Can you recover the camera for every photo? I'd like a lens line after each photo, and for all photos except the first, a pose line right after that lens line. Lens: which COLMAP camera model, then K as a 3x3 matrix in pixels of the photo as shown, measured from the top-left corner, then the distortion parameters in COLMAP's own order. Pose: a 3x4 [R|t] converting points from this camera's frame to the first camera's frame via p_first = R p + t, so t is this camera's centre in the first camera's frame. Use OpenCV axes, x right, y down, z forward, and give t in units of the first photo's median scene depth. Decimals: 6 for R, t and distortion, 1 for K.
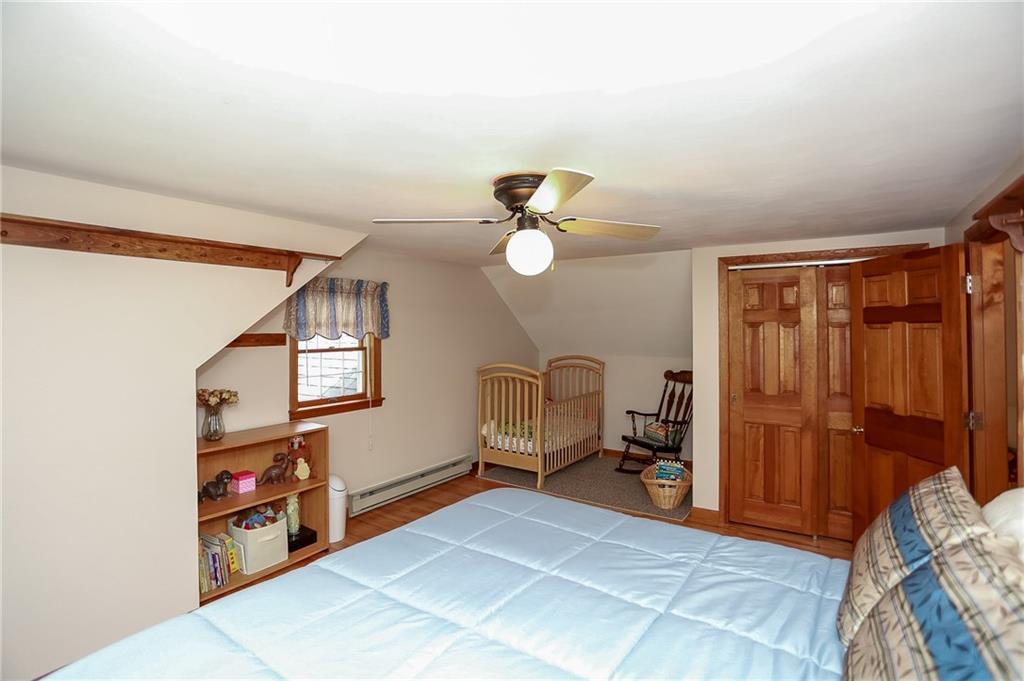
lens RADIAL K [[513.9, 0, 512.0], [0, 513.9, 340.5], [0, 0, 1]] dist [-0.001712, -0.000222]
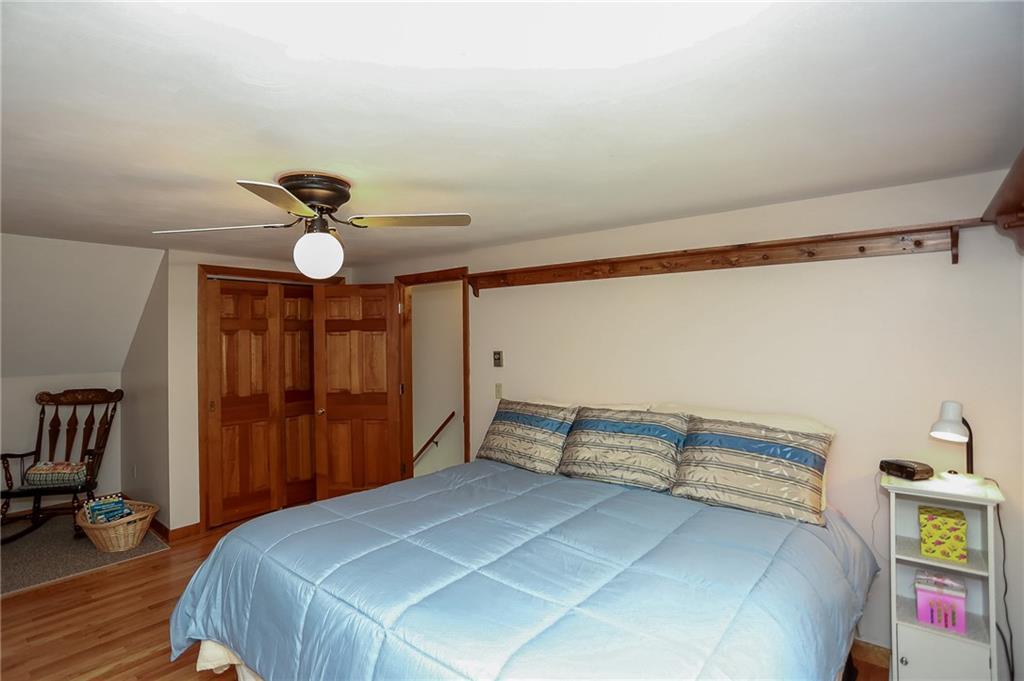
lens RADIAL K [[513.9, 0, 512.0], [0, 513.9, 340.5], [0, 0, 1]] dist [-0.001712, -0.000222]
pose [[0.113451, -0.010628, 0.993487, -0.526971], [0.032734, 0.999440, 0.006954, -0.002218], [-0.993004, 0.031732, 0.113736, 0.303929]]
